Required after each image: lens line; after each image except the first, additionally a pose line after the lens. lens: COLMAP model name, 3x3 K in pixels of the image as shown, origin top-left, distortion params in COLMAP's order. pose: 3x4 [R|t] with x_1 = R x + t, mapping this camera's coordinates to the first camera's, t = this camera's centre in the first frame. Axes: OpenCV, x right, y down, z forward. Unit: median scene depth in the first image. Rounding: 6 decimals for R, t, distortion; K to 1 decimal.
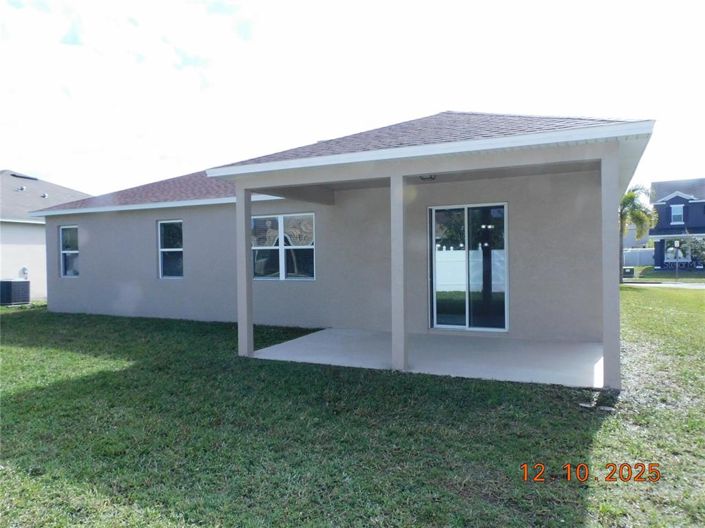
lens RADIAL K [[501.9, 0, 351.9], [0, 501.9, 262.2], [0, 0, 1]] dist [0.002511, 0.001702]
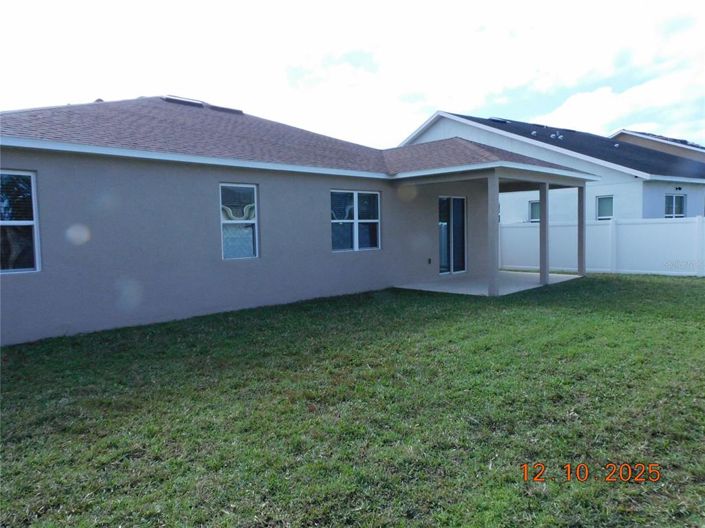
lens RADIAL K [[501.9, 0, 351.9], [0, 501.9, 262.2], [0, 0, 1]] dist [0.002511, 0.001702]
pose [[0.359546, -0.059756, 0.931212, -1.161522], [0.025936, 0.998202, 0.054041, 0.001111], [-0.932767, 0.004721, 0.360449, 0.616155]]
